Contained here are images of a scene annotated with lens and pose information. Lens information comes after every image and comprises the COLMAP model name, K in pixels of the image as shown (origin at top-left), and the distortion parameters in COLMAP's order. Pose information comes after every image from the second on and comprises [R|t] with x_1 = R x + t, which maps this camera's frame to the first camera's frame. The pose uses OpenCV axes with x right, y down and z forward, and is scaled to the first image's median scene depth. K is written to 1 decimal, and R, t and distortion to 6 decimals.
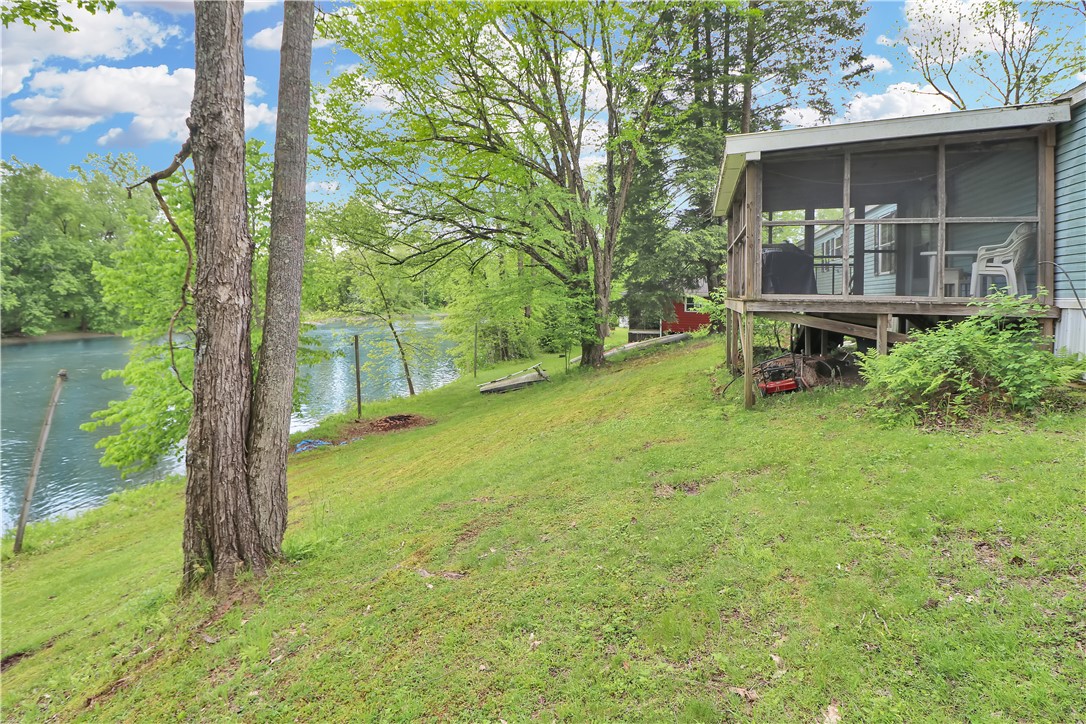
lens RADIAL K [[503.9, 0, 549.7], [0, 503.9, 314.8], [0, 0, 1]] dist [-0.011735, -0.007208]
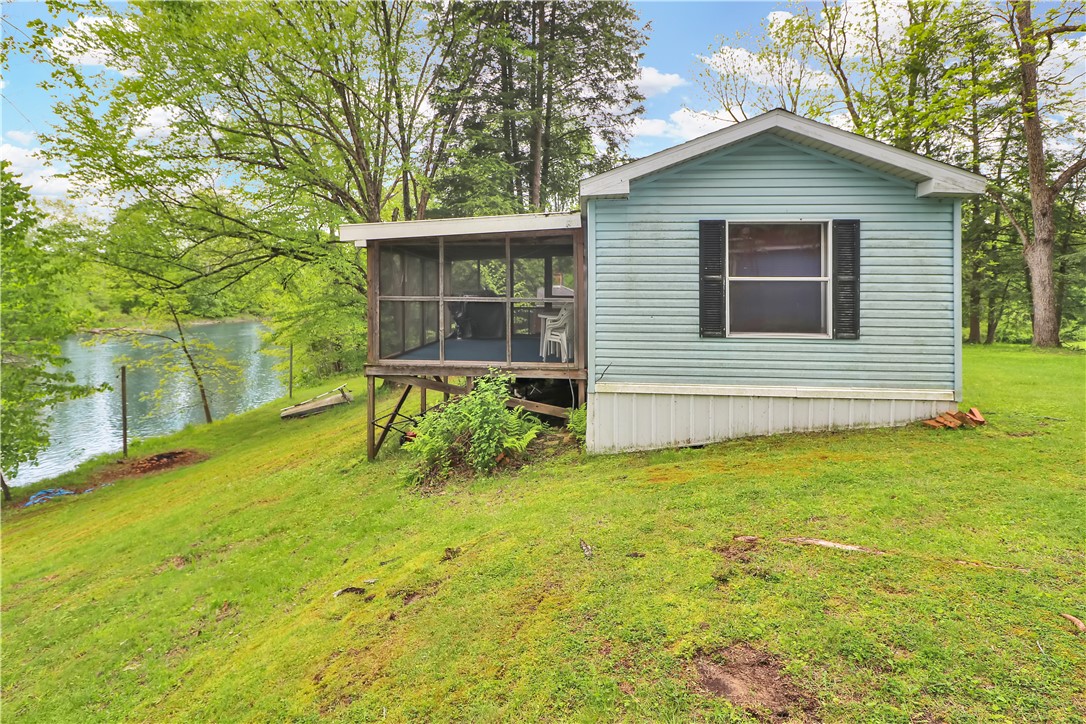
lens RADIAL K [[503.9, 0, 531.9], [0, 503.9, 295.7], [0, 0, 1]] dist [-0.011735, -0.007208]
pose [[0.977923, -0.005205, 0.208901, 0.550185], [0.013616, 0.999152, -0.038845, -0.147499], [-0.208522, 0.040832, 0.977165, -0.230938]]
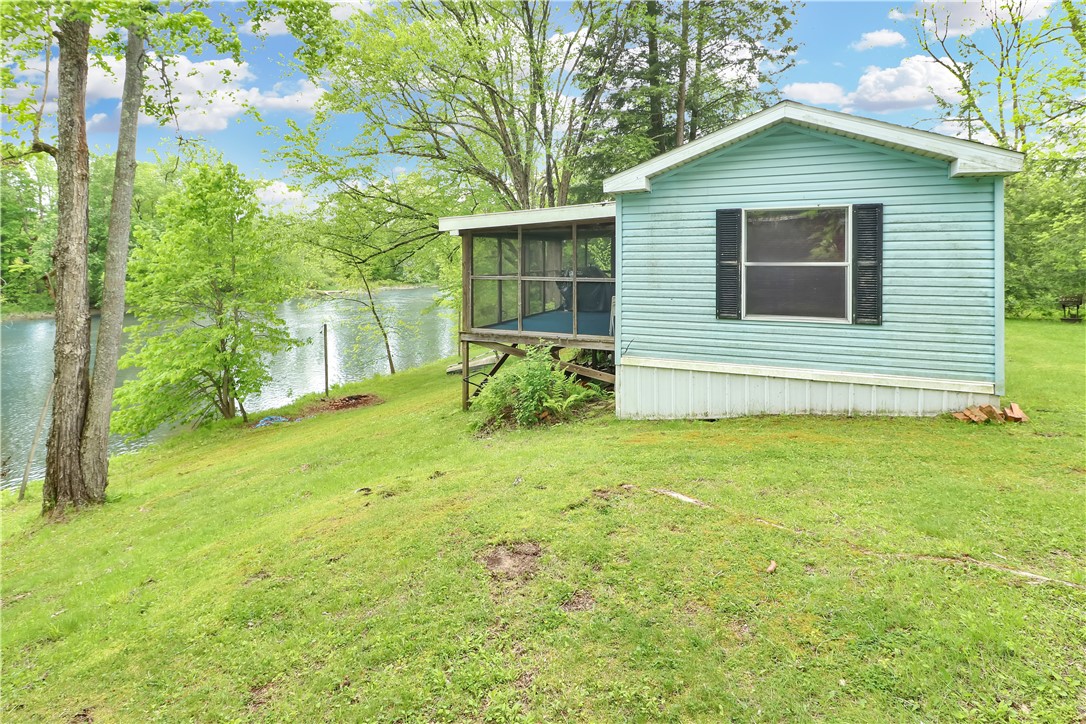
lens RADIAL K [[503.9, 0, 554.7], [0, 503.9, 261.6], [0, 0, 1]] dist [-0.011735, -0.007208]
pose [[0.996260, -0.009511, -0.085883, 0.800690], [0.005709, 0.998997, -0.044404, -0.171537], [0.086219, 0.043747, 0.995315, -0.400908]]
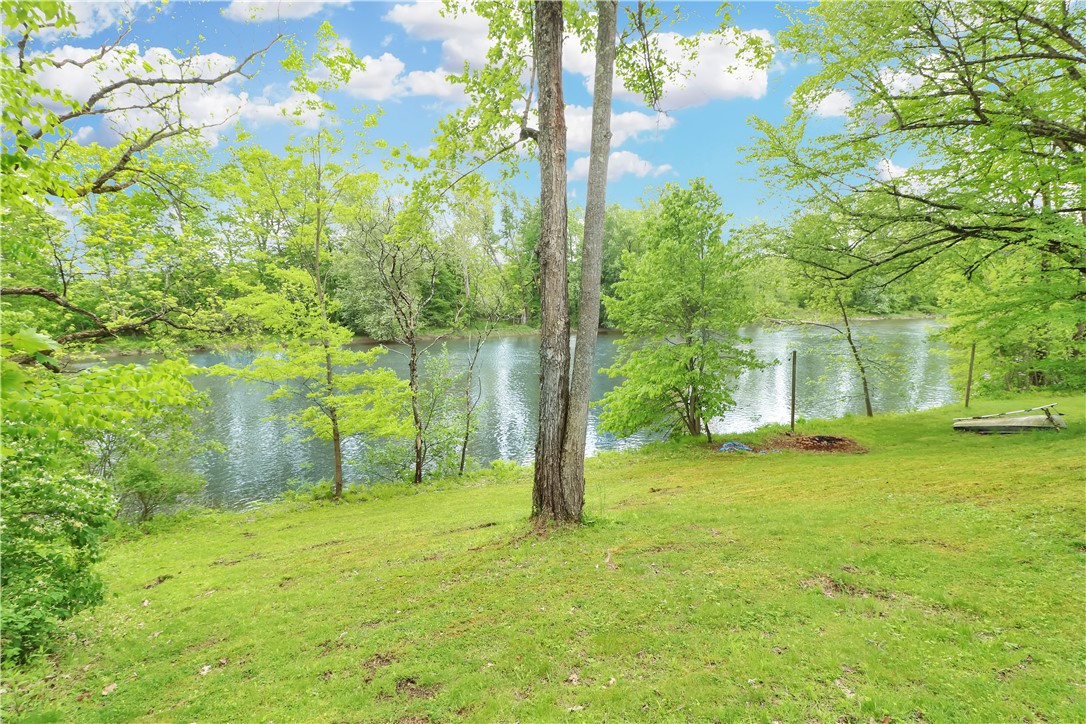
lens RADIAL K [[503.9, 0, 558.6], [0, 503.9, 368.6], [0, 0, 1]] dist [-0.011735, -0.007208]
pose [[0.603678, 0.100411, -0.790879, 0.441050], [-0.011779, 0.993052, 0.117089, -0.121526], [0.797141, -0.061368, 0.600666, 0.016518]]
